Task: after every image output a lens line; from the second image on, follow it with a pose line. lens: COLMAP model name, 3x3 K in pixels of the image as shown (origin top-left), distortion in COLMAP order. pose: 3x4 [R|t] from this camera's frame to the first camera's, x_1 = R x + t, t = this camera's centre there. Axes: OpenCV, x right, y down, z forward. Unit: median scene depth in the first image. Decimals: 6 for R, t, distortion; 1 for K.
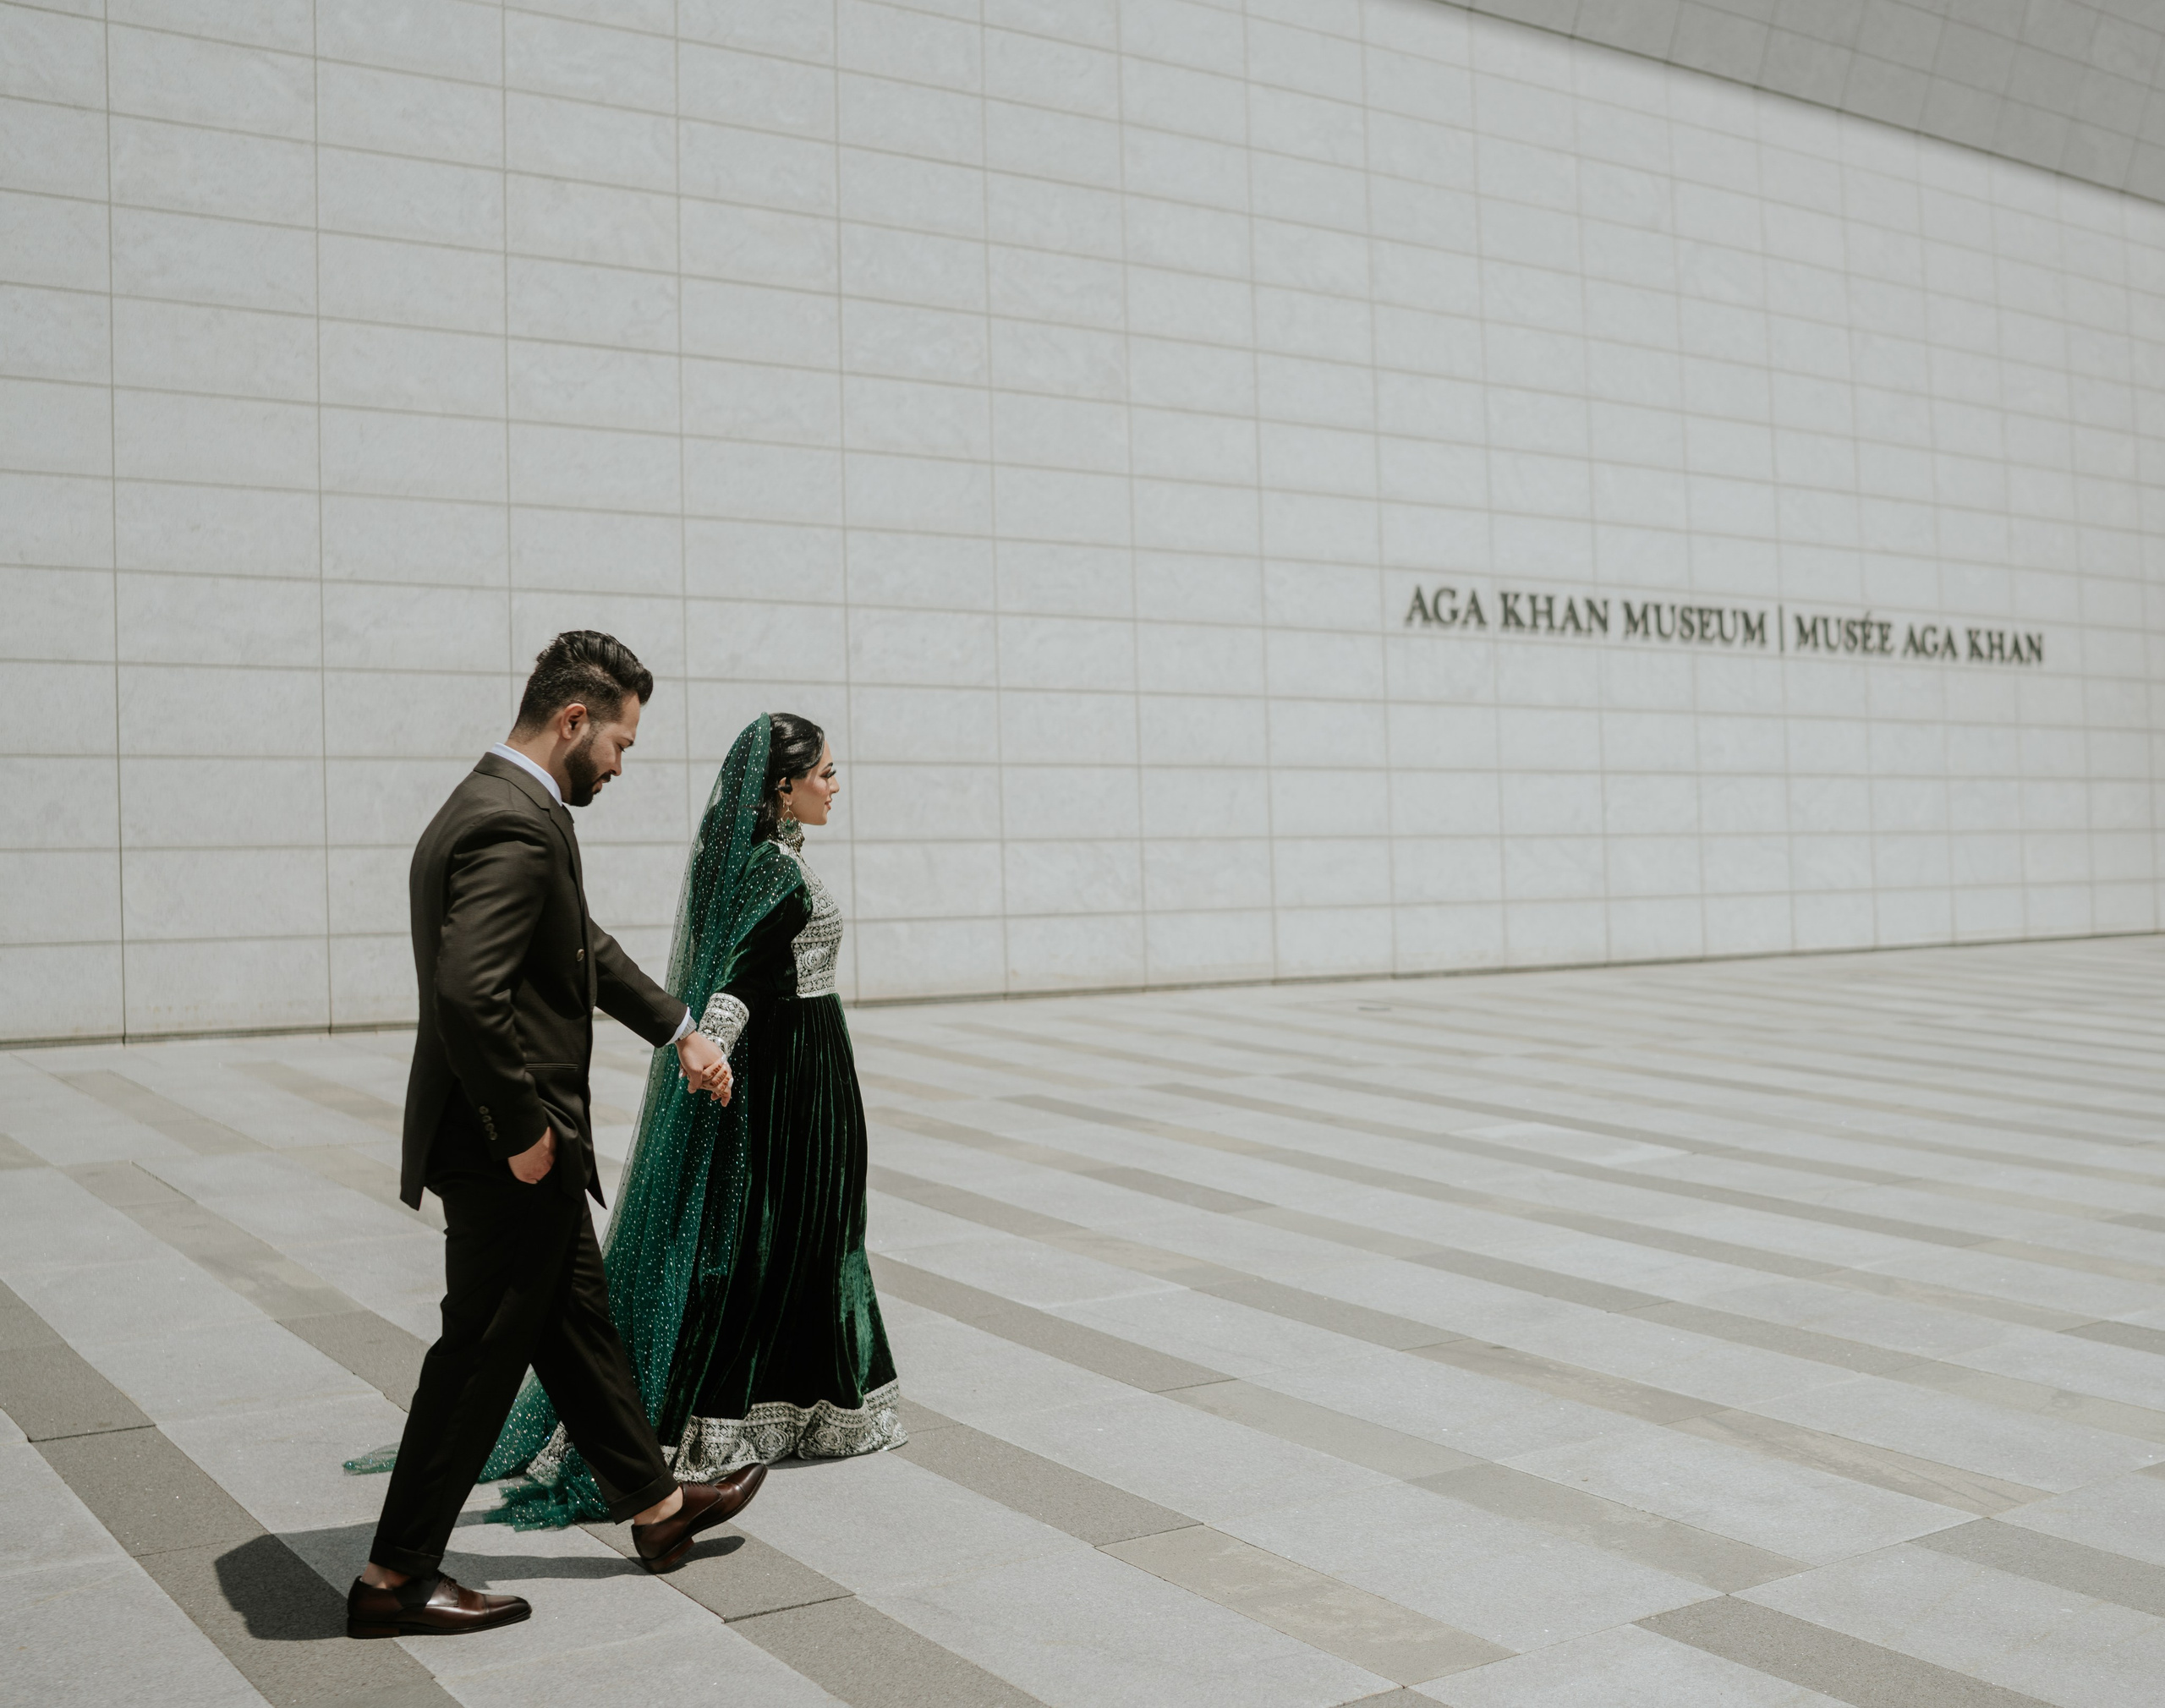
lens RADIAL K [[2552.8, 0, 1083.0], [0, 2552.8, 869.0], [0, 0, 1]] dist [-0.159407, 0.000000]
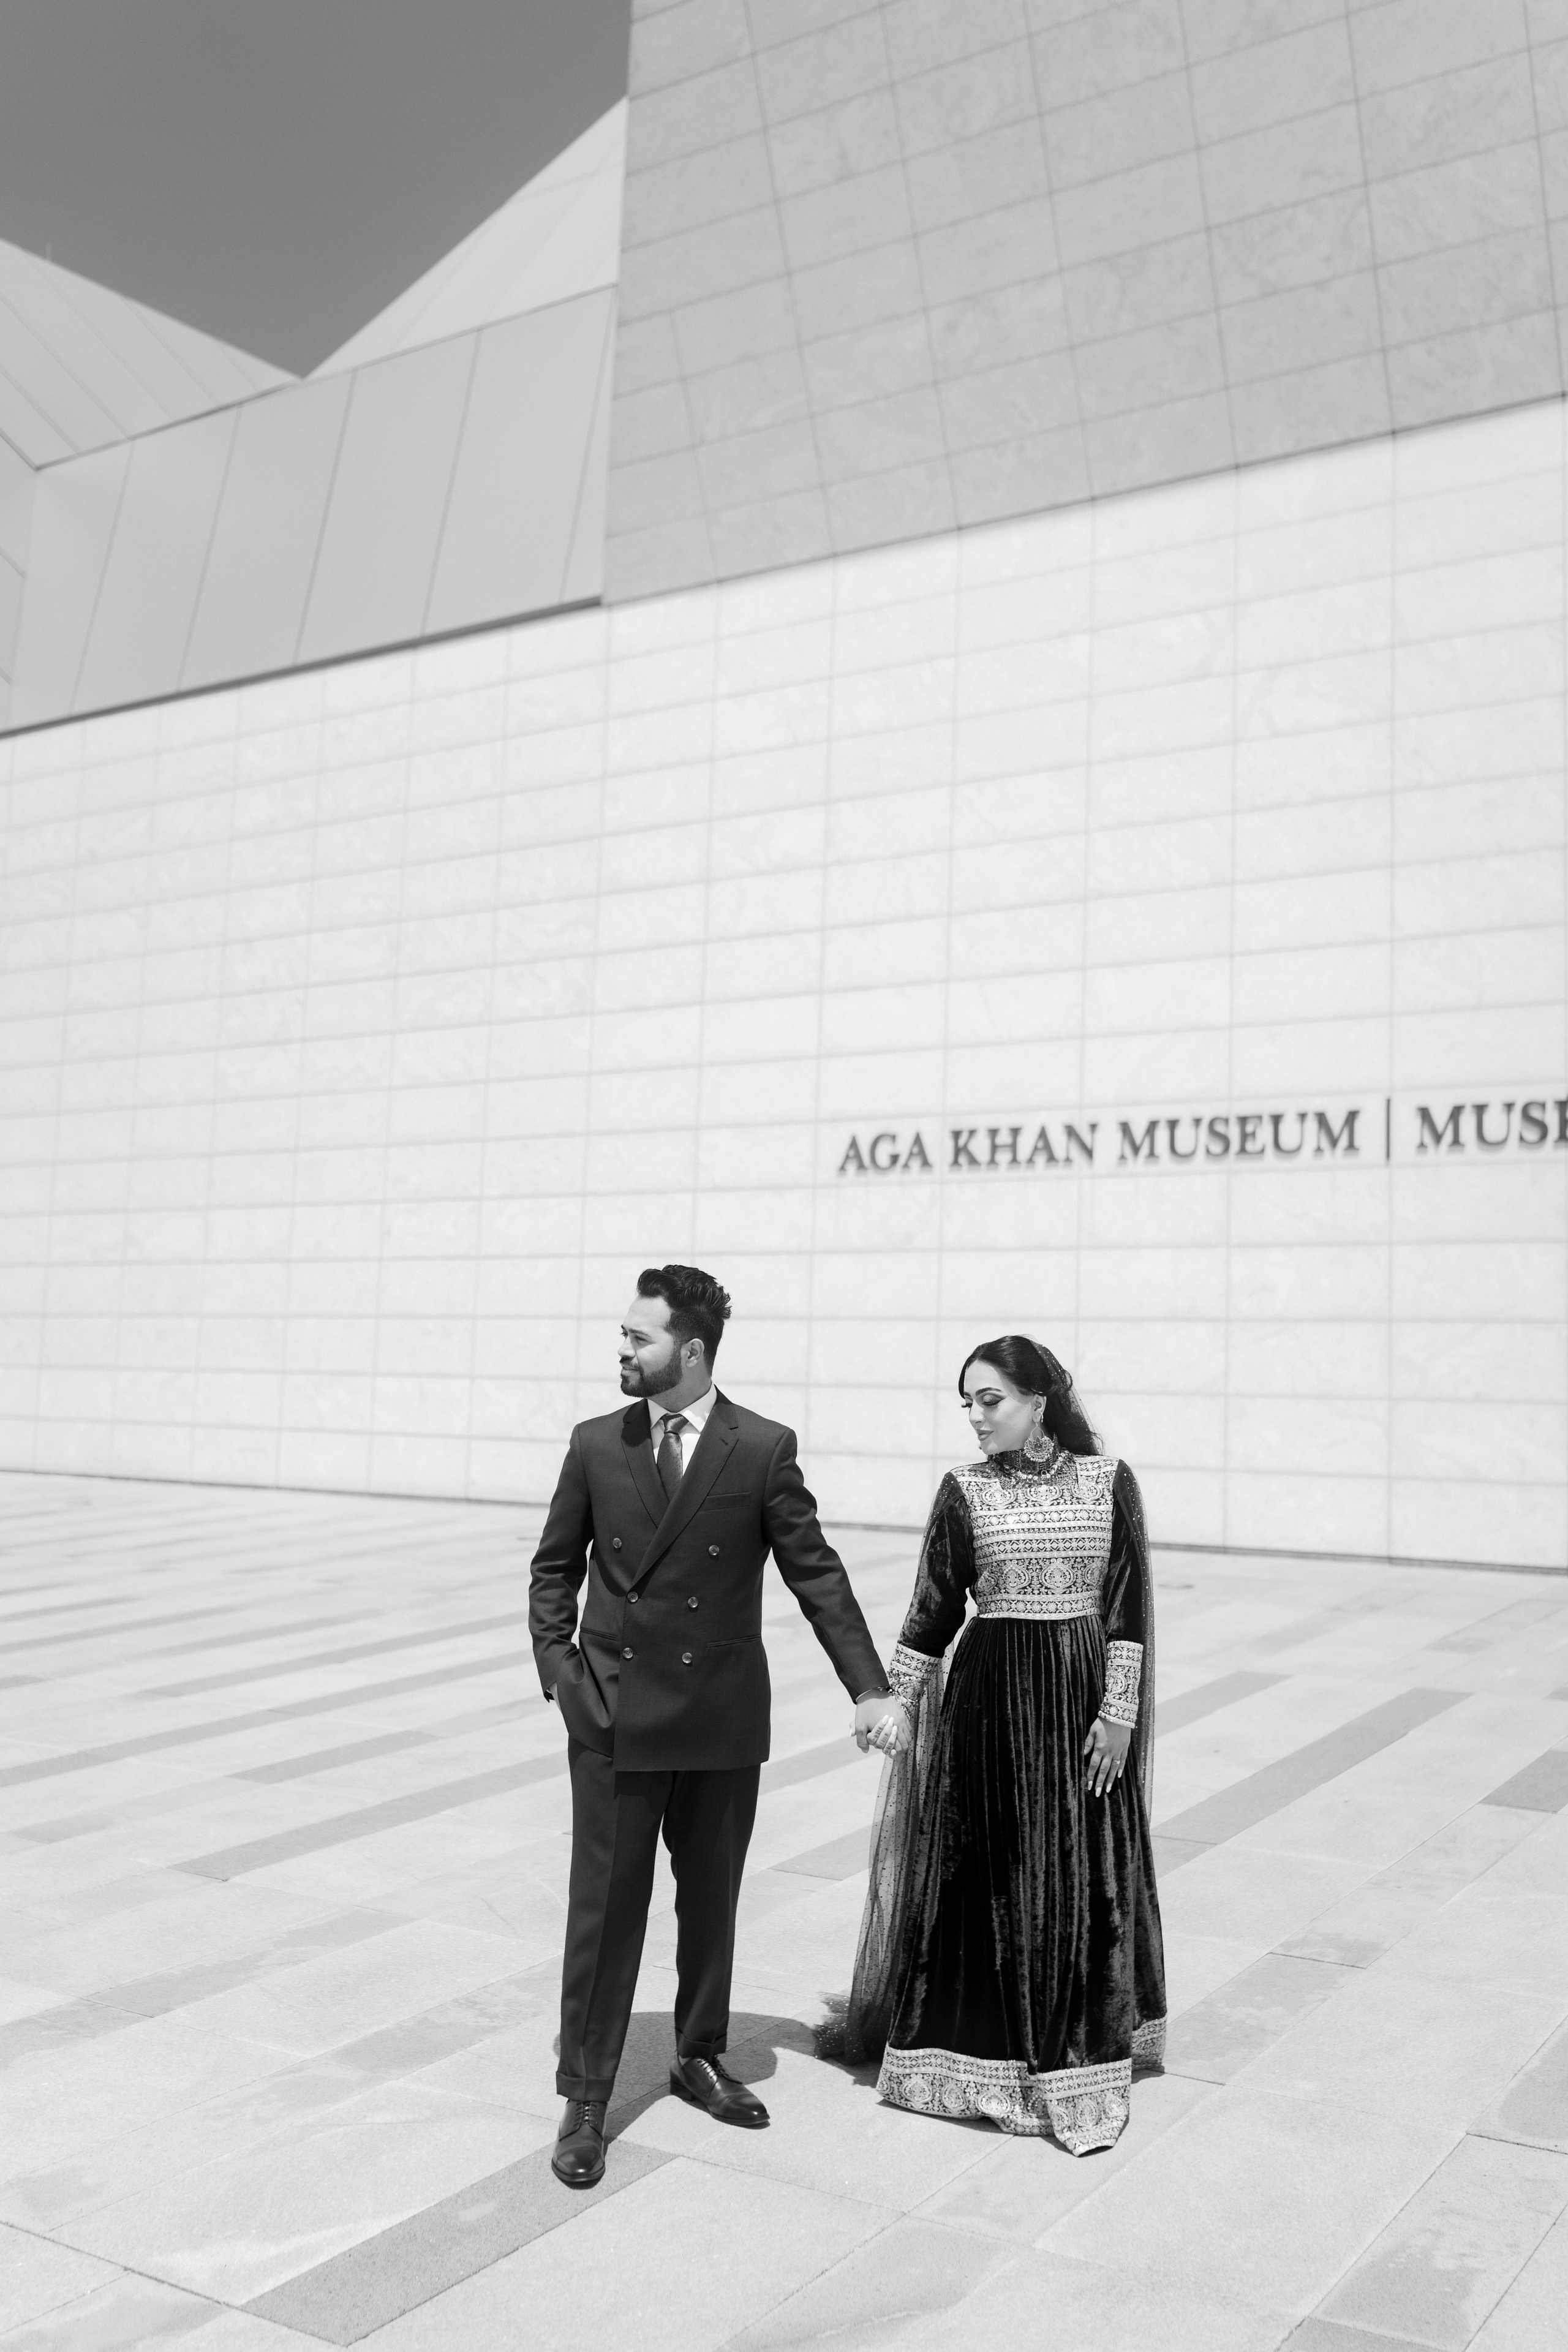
lens RADIAL K [[2158.6, 0, 792.4], [0, 2158.6, 1178.0], [0, 0, 1]] dist [-0.016907, 0.000000]
pose [[0.371554, -0.062723, -0.926290, 0.923961], [-0.028263, 0.996489, -0.078814, -0.026846], [0.927981, 0.055464, 0.368476, 0.671759]]
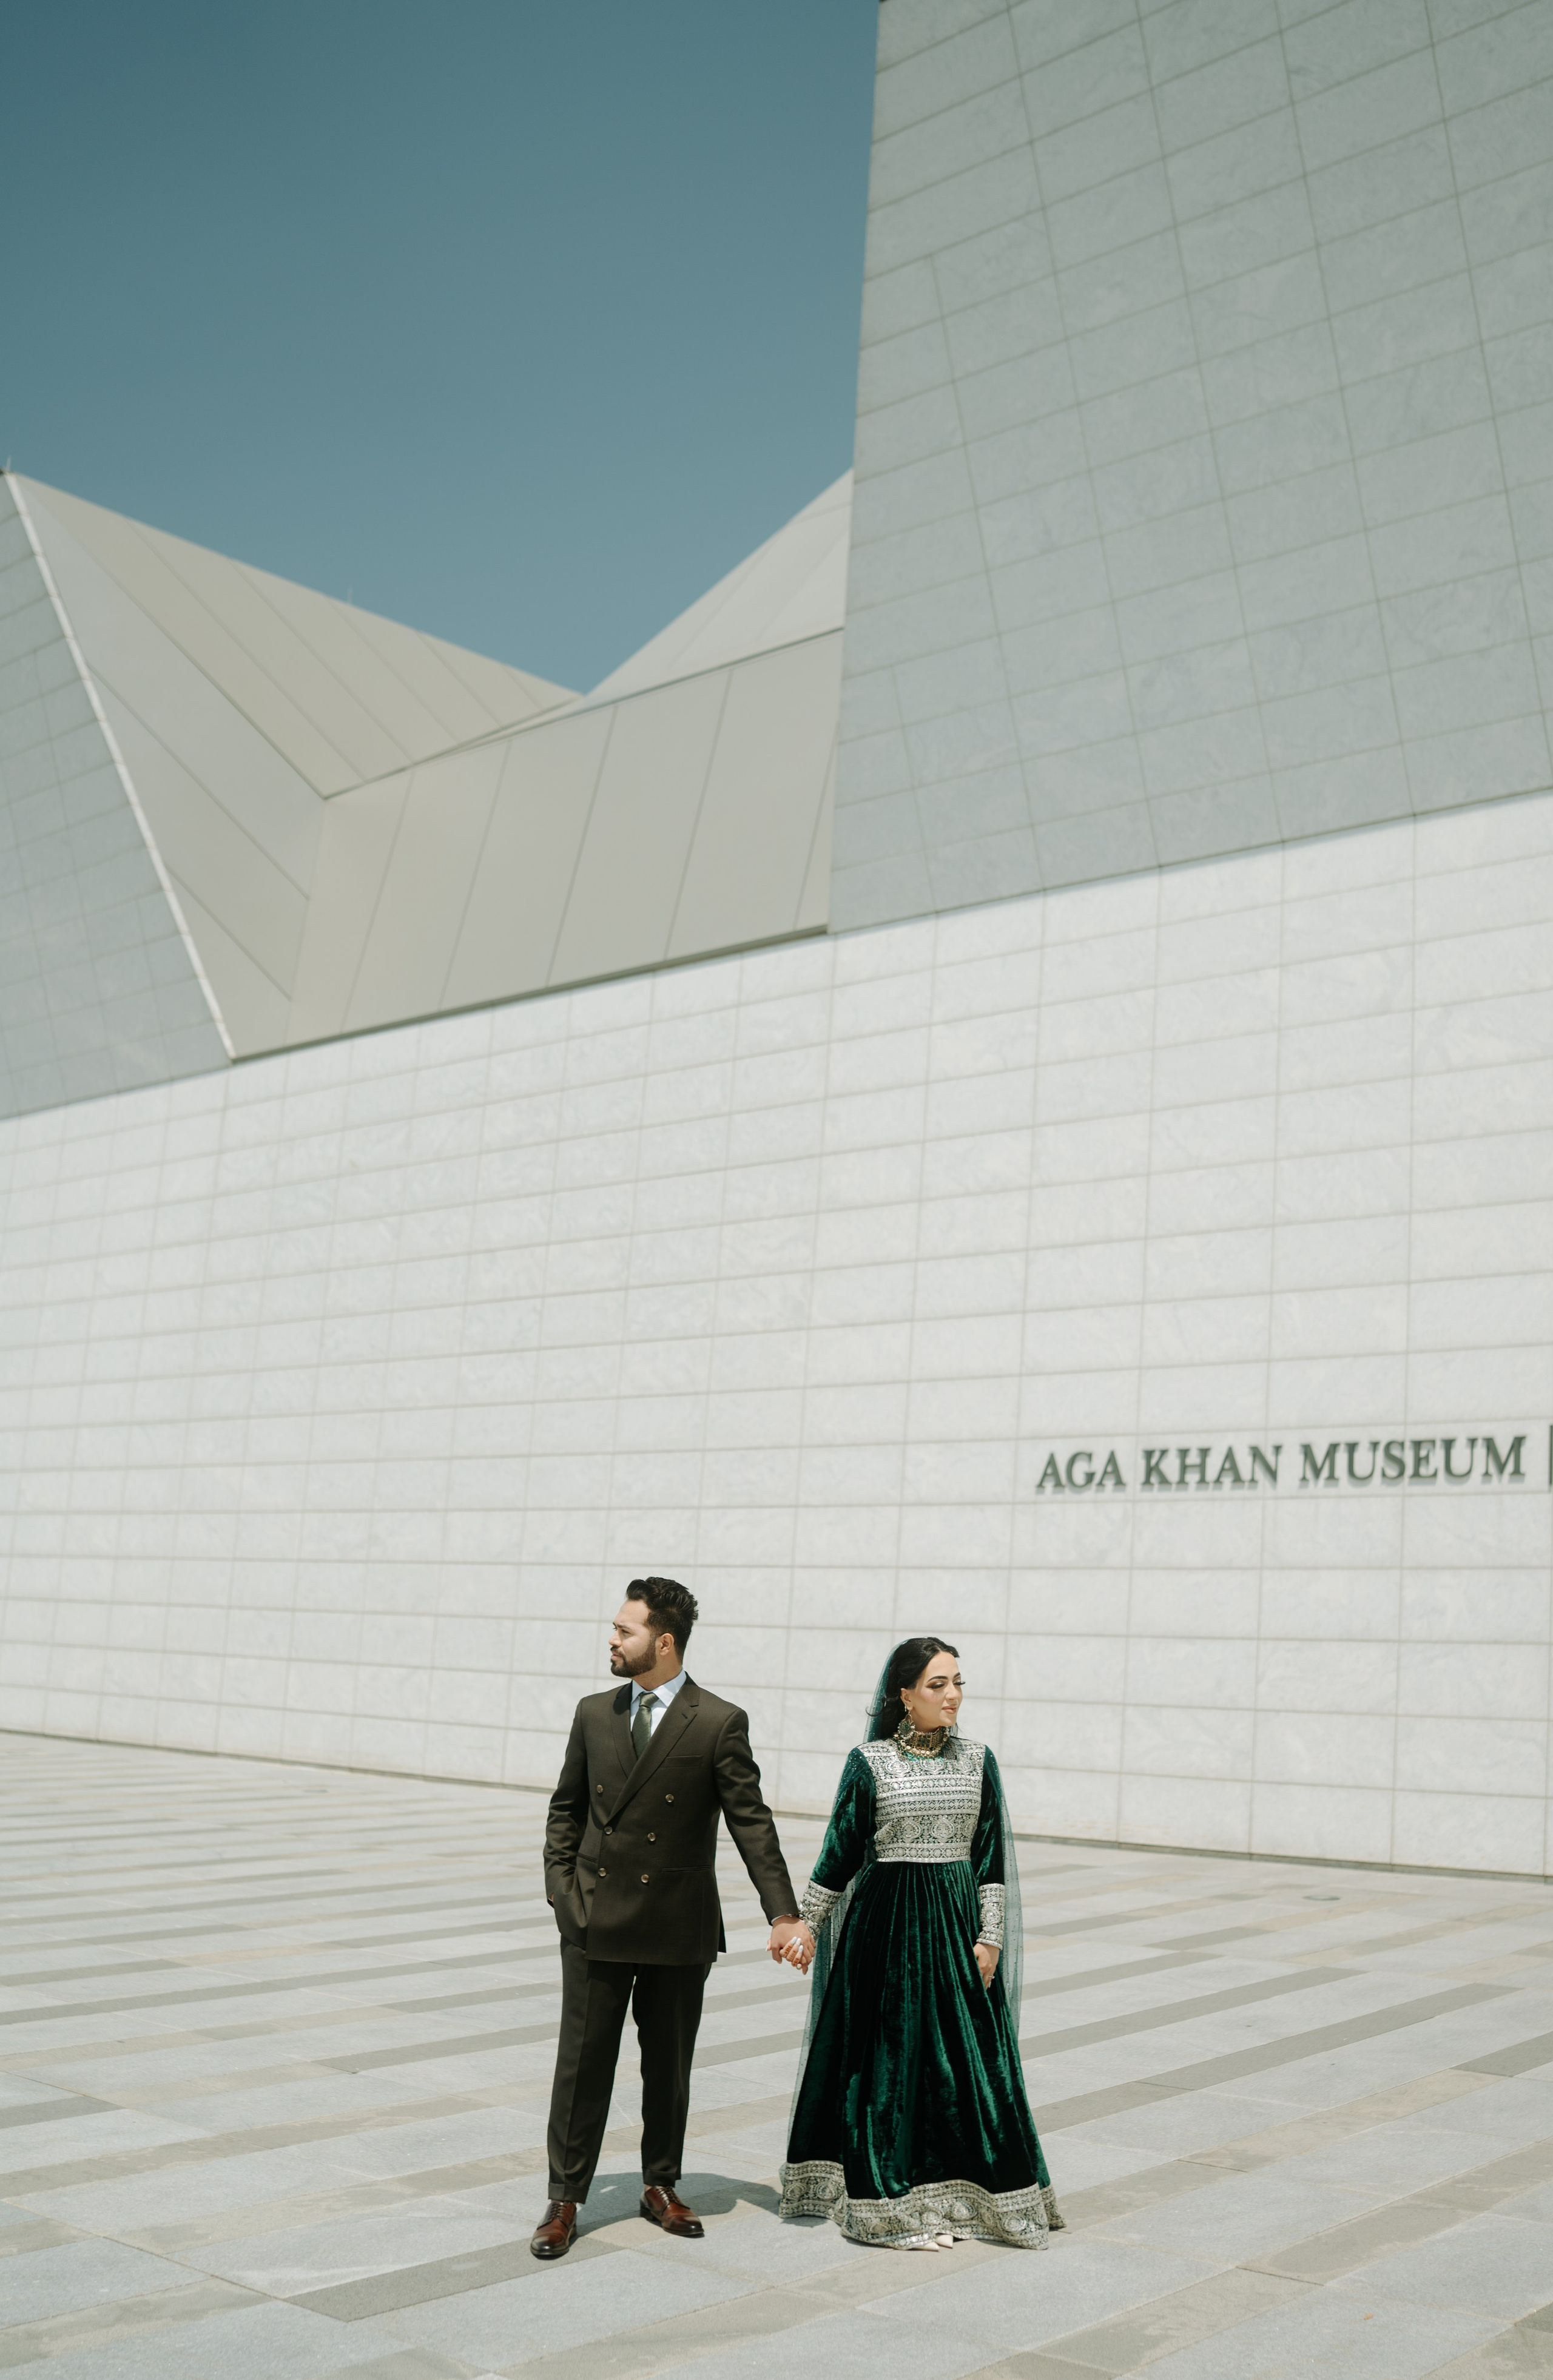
lens RADIAL K [[2360.0, 0, 864.2], [0, 2360.0, 1269.7], [0, 0, 1]] dist [-0.169849, 0.000000]
pose [[0.264467, -0.143332, -0.953684, 1.037580], [-0.055191, 0.985024, -0.163347, -0.025493], [0.962814, 0.095835, 0.252595, 0.689539]]
